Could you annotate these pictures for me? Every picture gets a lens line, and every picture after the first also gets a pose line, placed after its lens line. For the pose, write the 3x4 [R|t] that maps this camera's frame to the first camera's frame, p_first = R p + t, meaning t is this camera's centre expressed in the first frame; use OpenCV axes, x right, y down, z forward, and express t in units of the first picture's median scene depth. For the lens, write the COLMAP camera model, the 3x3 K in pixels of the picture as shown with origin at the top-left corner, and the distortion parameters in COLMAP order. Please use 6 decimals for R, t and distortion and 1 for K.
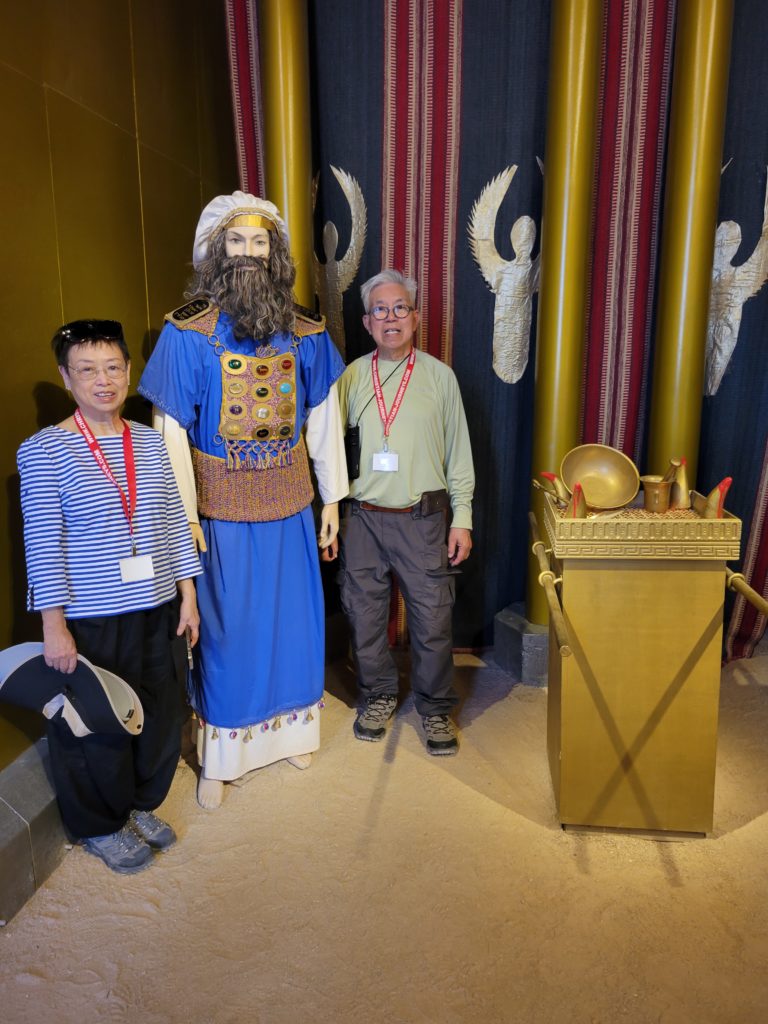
lens RADIAL K [[768.1, 0, 377.0], [0, 768.1, 501.6], [0, 0, 1]] dist [0.051933, -0.044035]
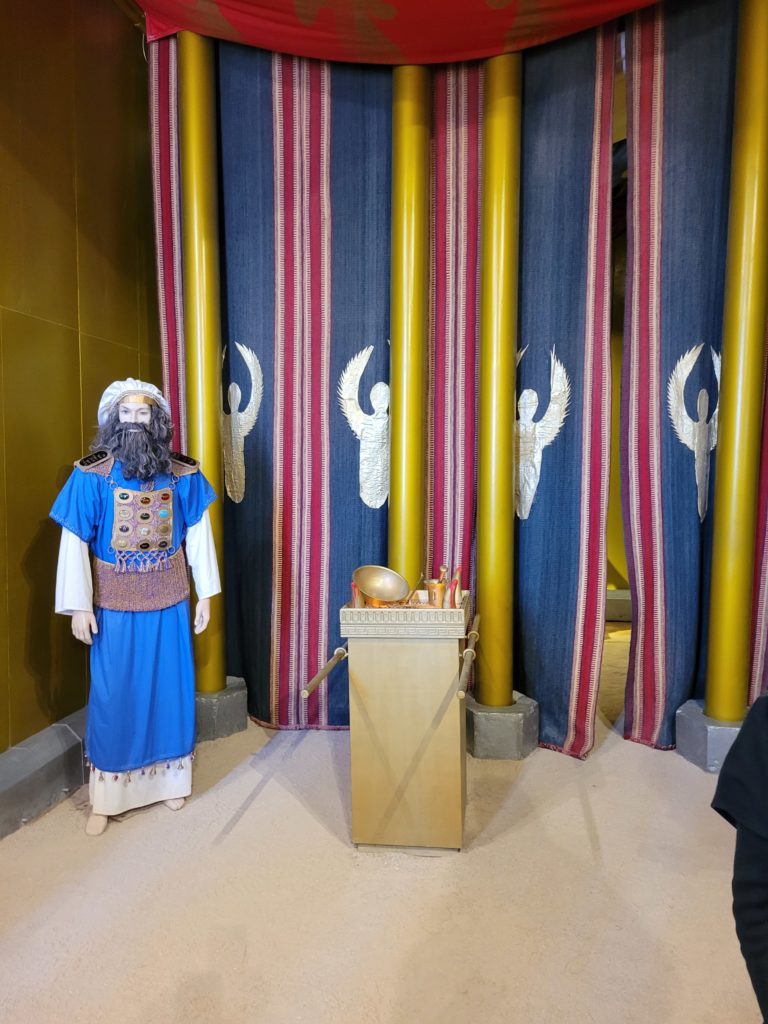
lens RADIAL K [[768.1, 0, 392.6], [0, 768.1, 515.9], [0, 0, 1]] dist [0.051933, -0.044035]
pose [[0.999974, 0.007132, 0.000640, 0.270655], [-0.006994, 0.991984, -0.126169, 0.026172], [-0.001535, 0.126161, 0.992009, -0.342895]]
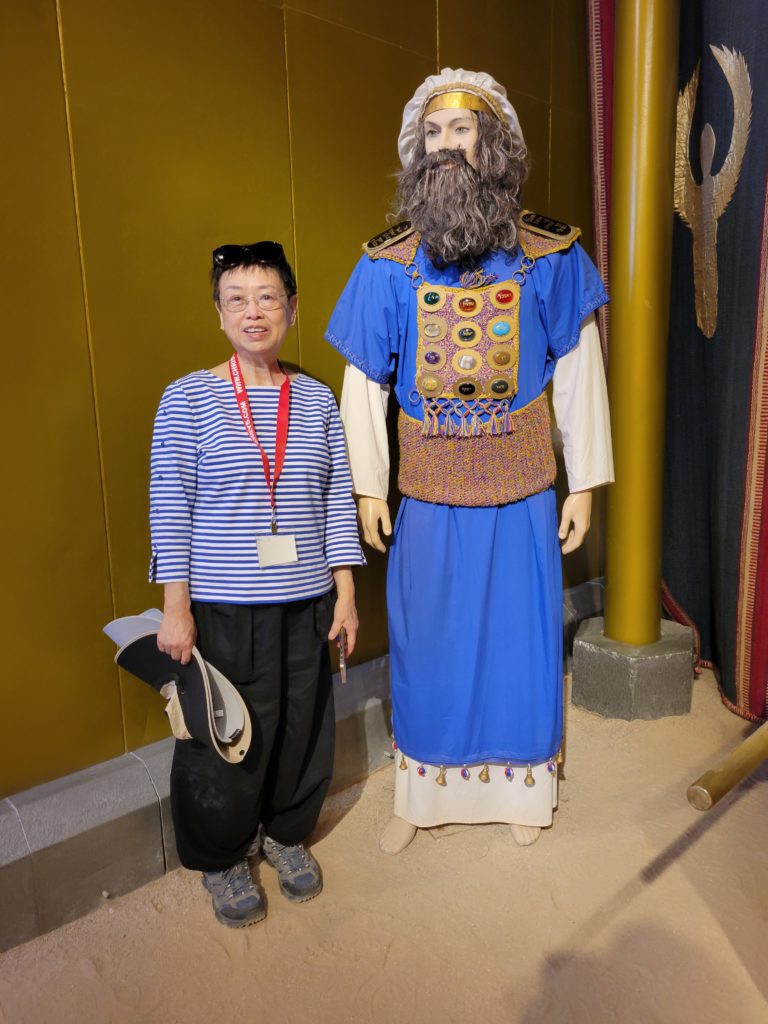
lens RADIAL K [[768.1, 0, 393.0], [0, 768.1, 496.3], [0, 0, 1]] dist [0.051933, -0.044035]
pose [[0.792606, 0.082704, -0.604099, 0.243323], [-0.092841, 0.995576, 0.014487, 0.011570], [0.602624, 0.044603, 0.796778, 0.330362]]
